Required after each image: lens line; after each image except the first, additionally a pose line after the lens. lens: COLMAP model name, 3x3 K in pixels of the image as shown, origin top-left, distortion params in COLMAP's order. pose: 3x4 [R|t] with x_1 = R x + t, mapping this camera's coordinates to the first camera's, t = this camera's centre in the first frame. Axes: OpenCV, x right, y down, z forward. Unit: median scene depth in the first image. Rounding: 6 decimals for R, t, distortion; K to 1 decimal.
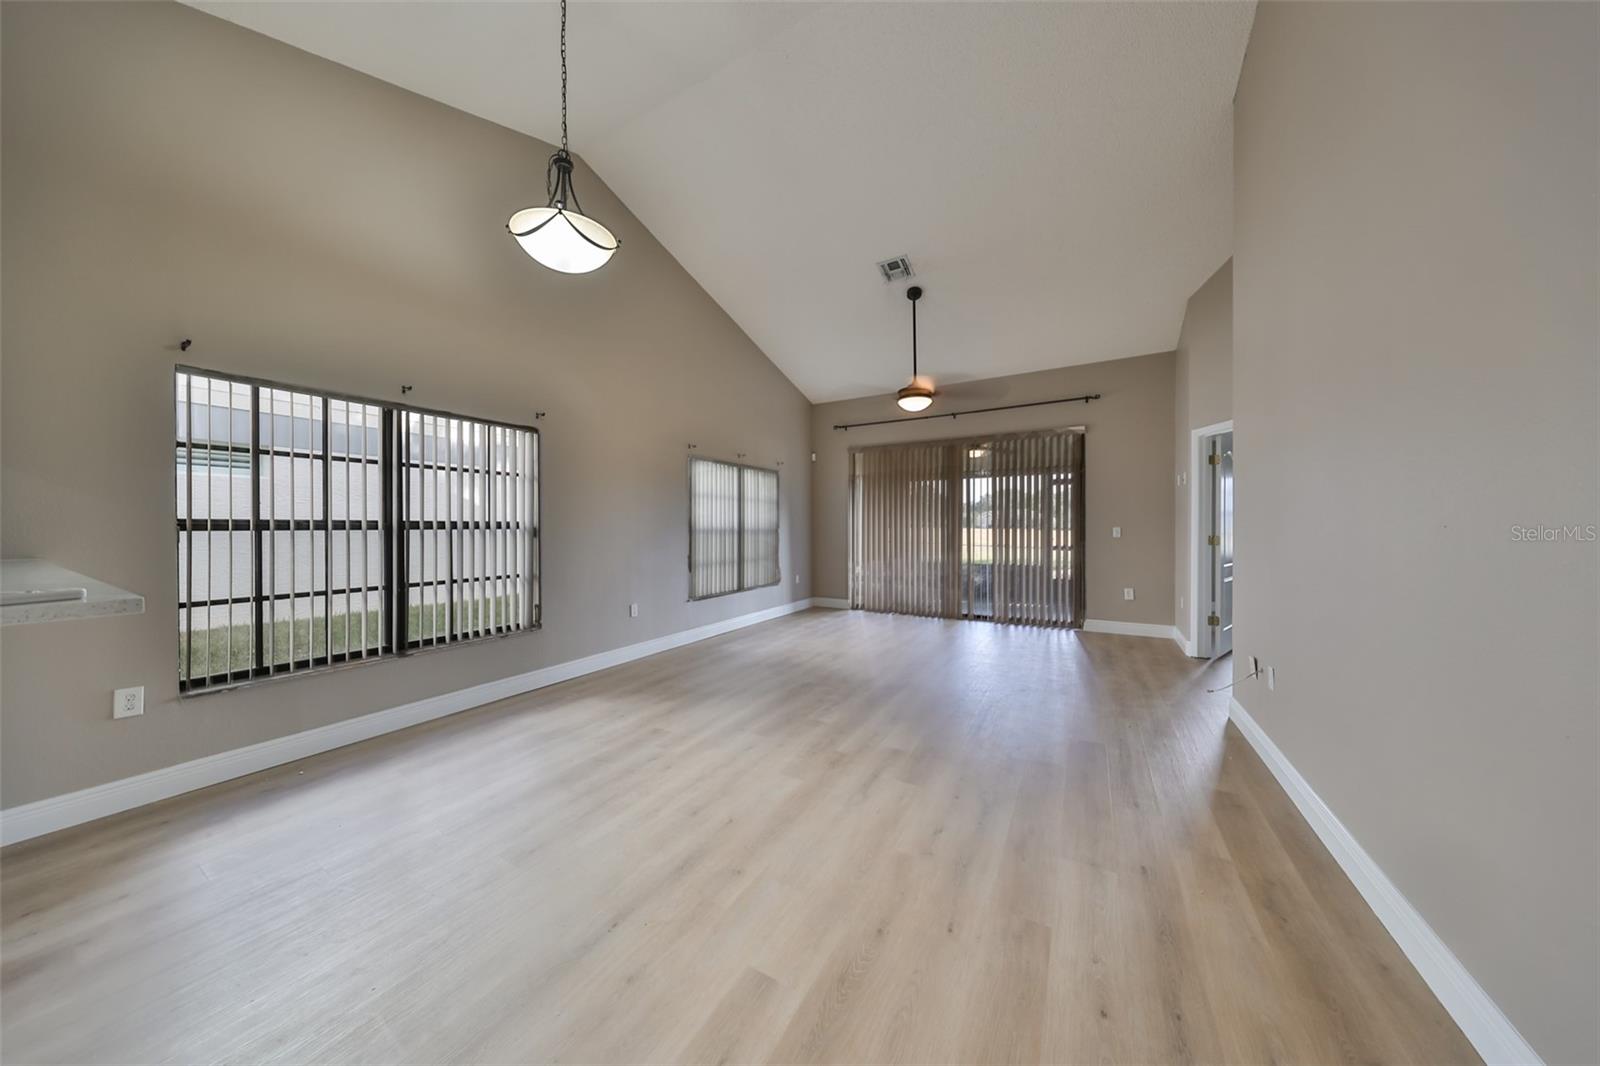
lens RADIAL K [[500.6, 0, 798.5], [0, 500.6, 525.9], [0, 0, 1]] dist [0.043868, -0.000009]
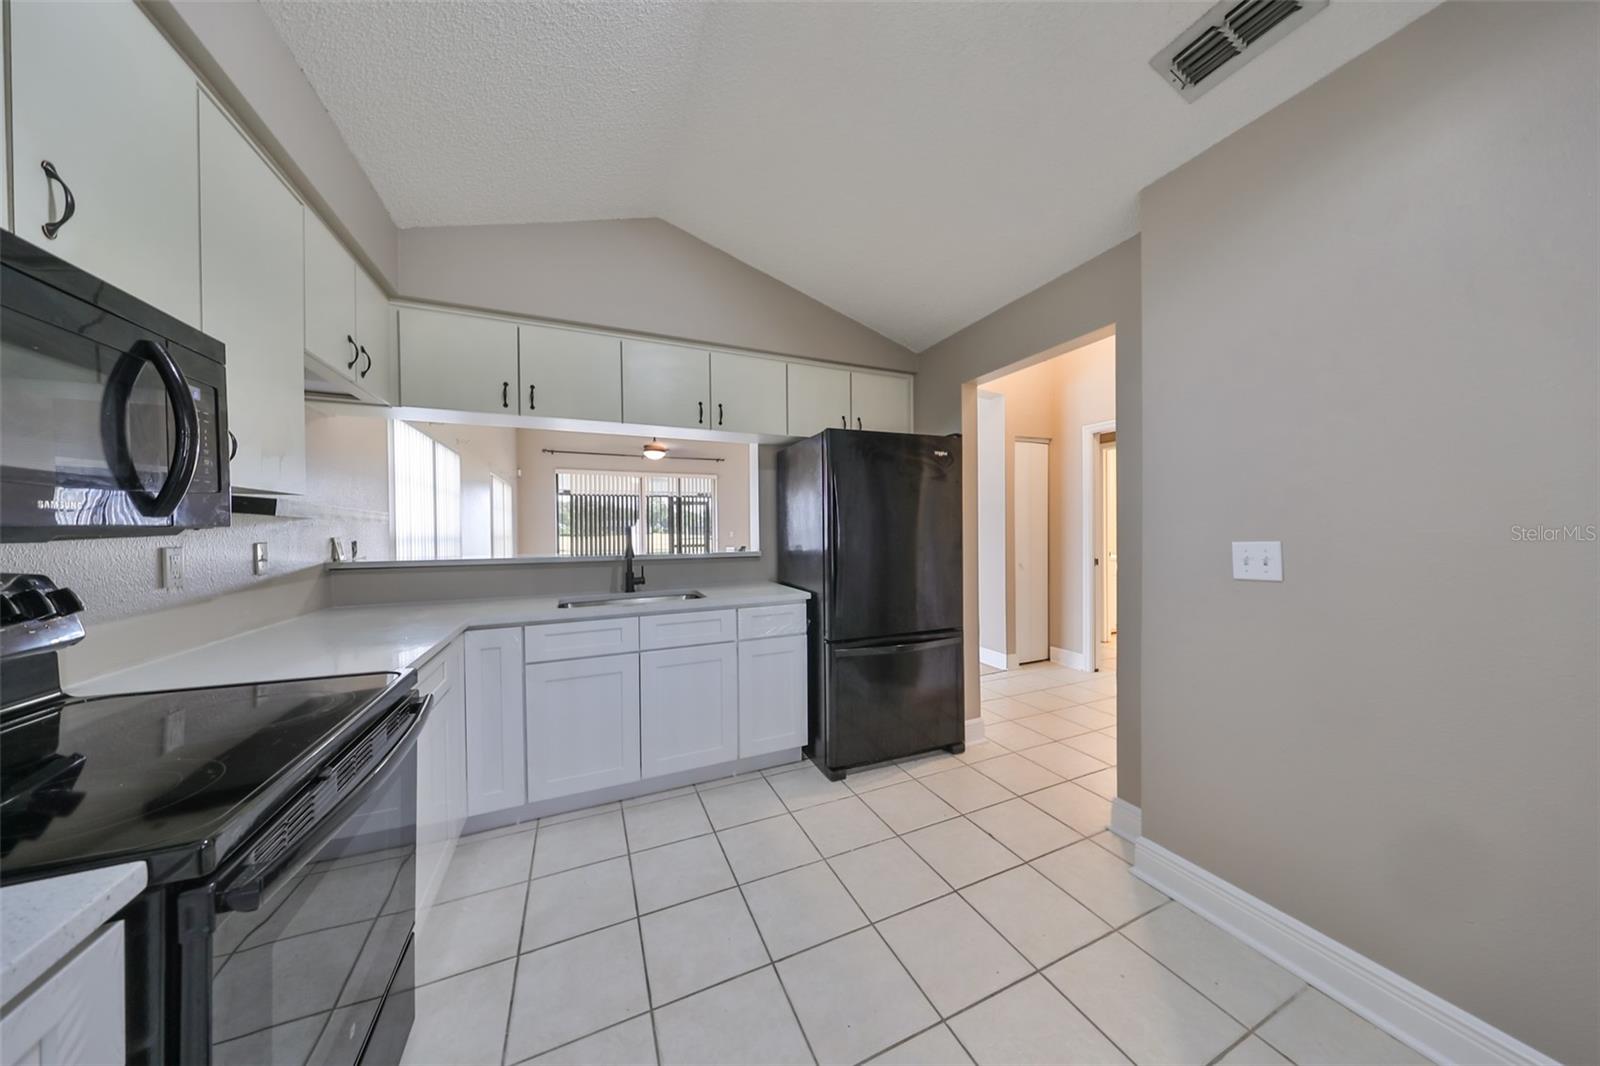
lens RADIAL K [[483.7, 0, 790.7], [0, 483.7, 530.3], [0, 0, 1]] dist [0.000715, 0.000045]
pose [[0.609427, 0.000220, 0.792842, -0.666407], [0.002035, 0.999996, -0.001842, 0.000187], [-0.792839, 0.002737, 0.609424, -0.253074]]
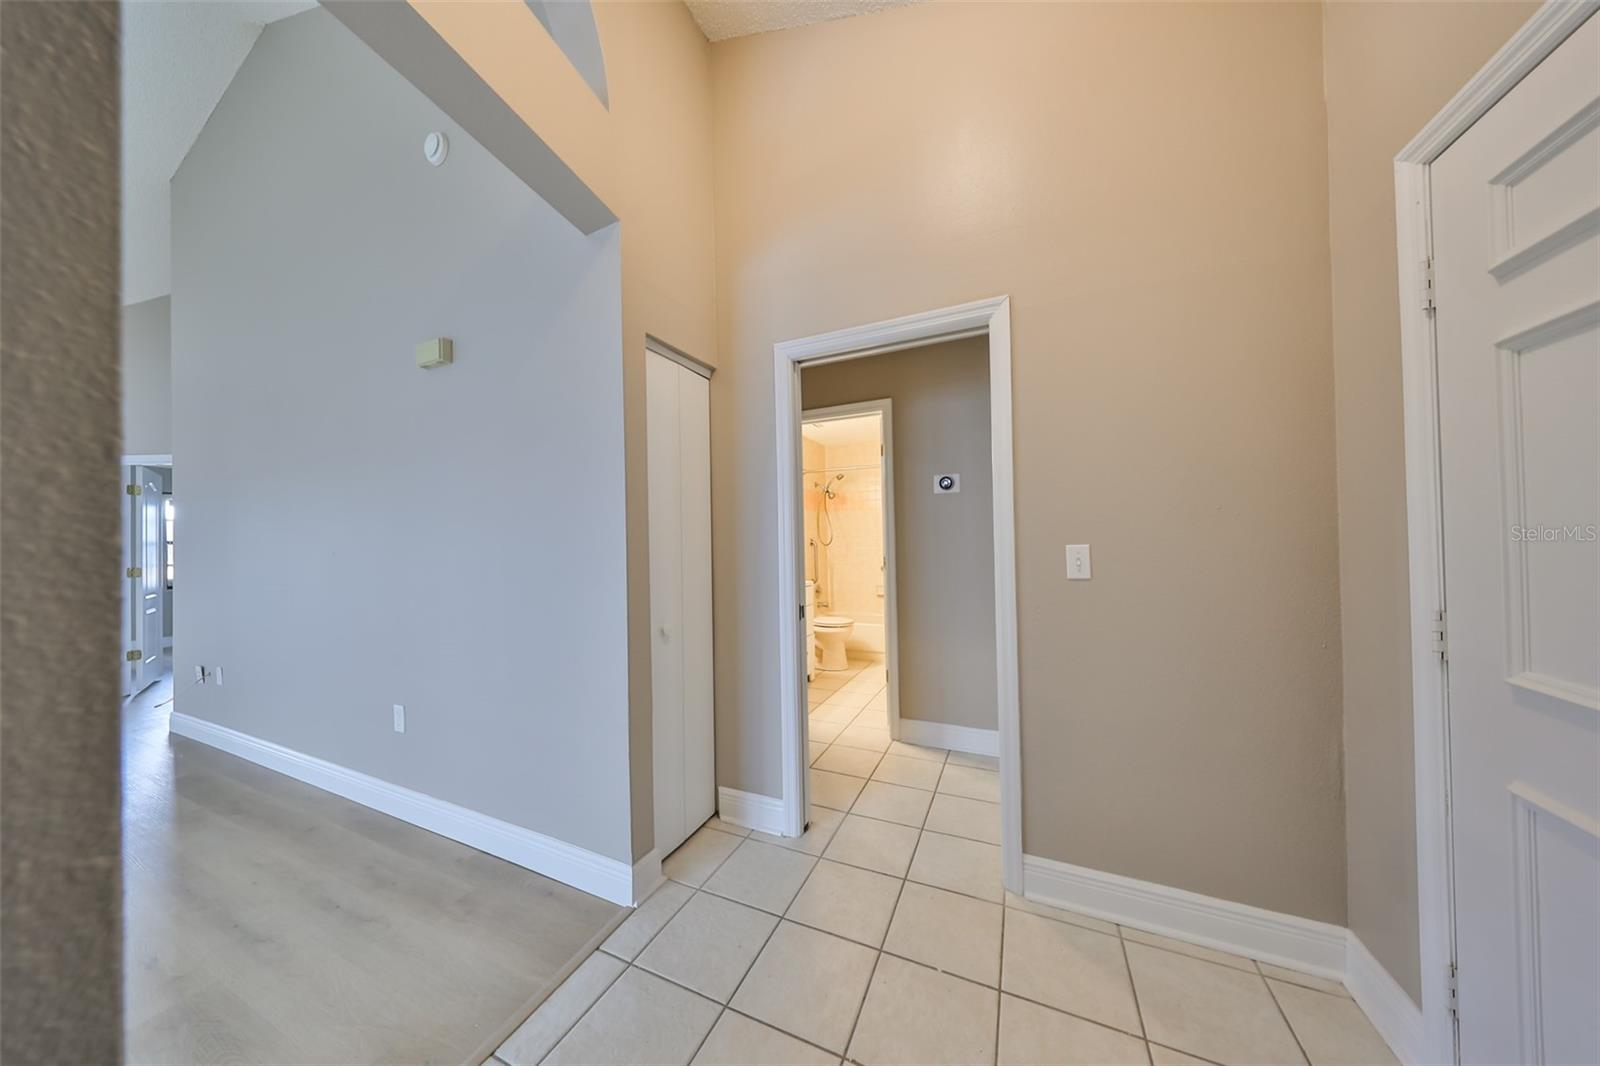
lens RADIAL K [[493.8, 0, 798.2], [0, 493.8, 534.6], [0, 0, 1]] dist [-0.000363, 0.000055]
pose [[-0.084949, 0.027769, 0.995998, -0.193665], [0.016100, 0.999519, -0.026494, 0.001347], [-0.996255, 0.013785, -0.085356, -0.141332]]
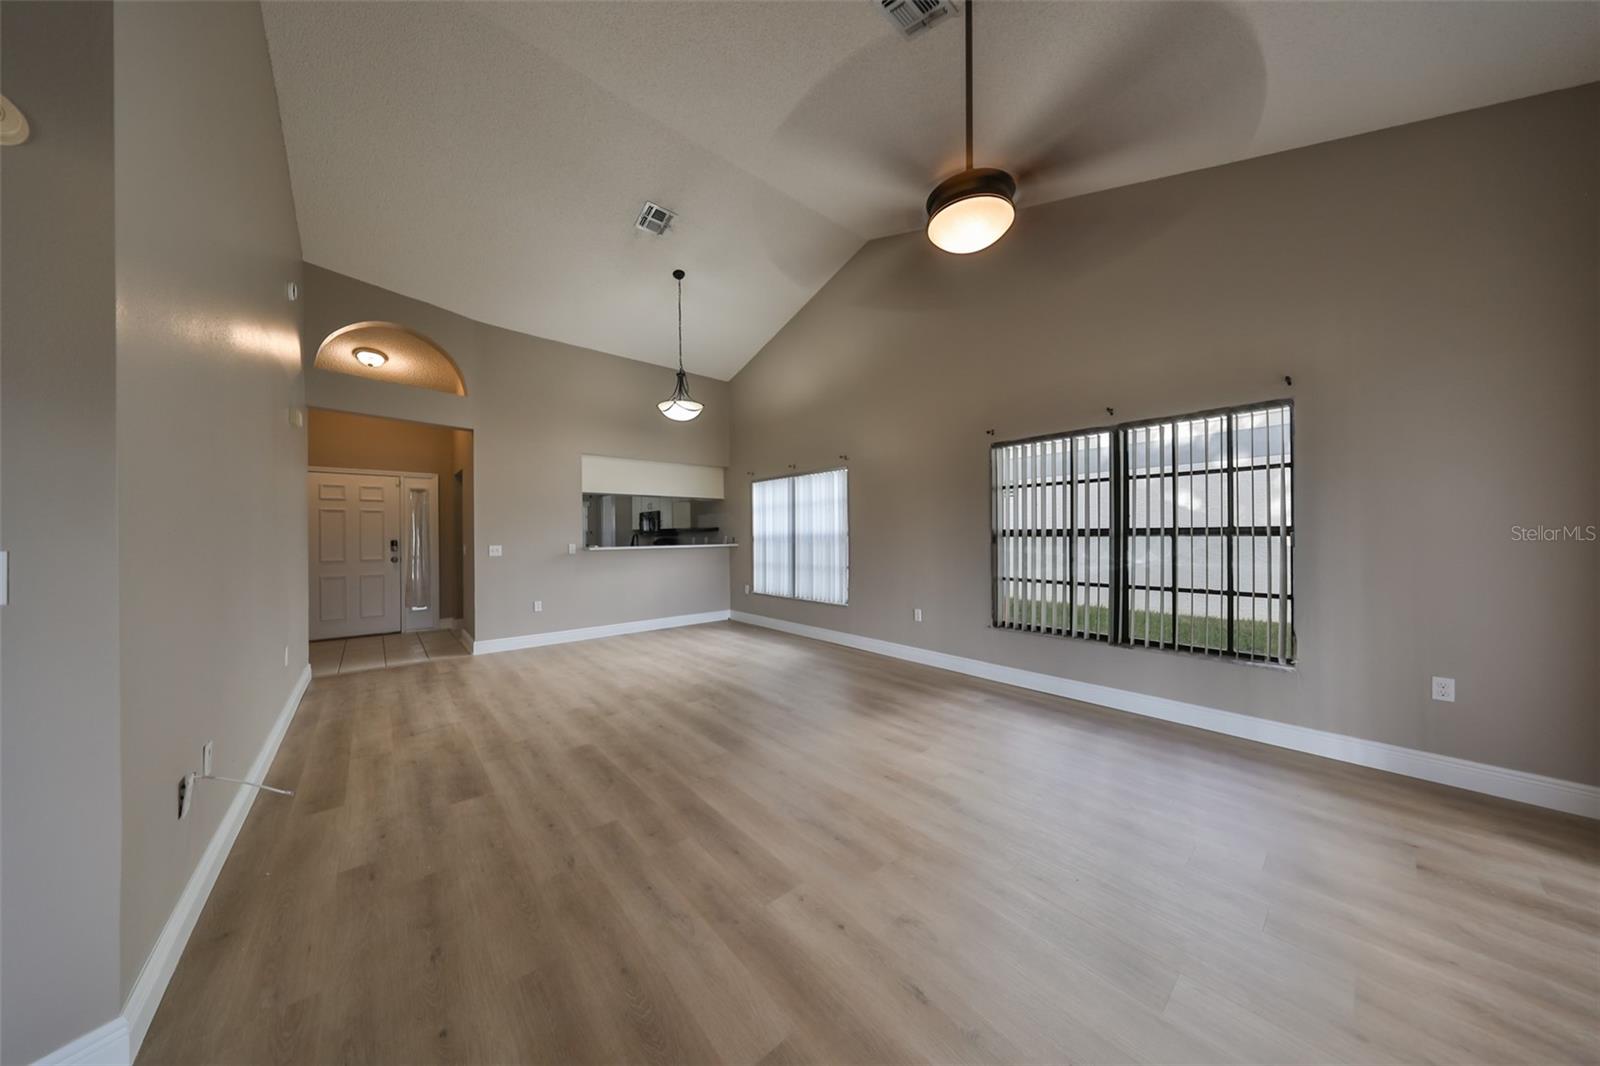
lens RADIAL K [[488.0, 0, 809.5], [0, 488.0, 536.4], [0, 0, 1]] dist [-0.001192, -0.000013]
pose [[-0.317022, 0.008004, -0.948385, 0.597707], [0.005653, 0.999963, 0.006549, -0.003815], [0.948401, -0.003285, -0.317055, 0.931577]]
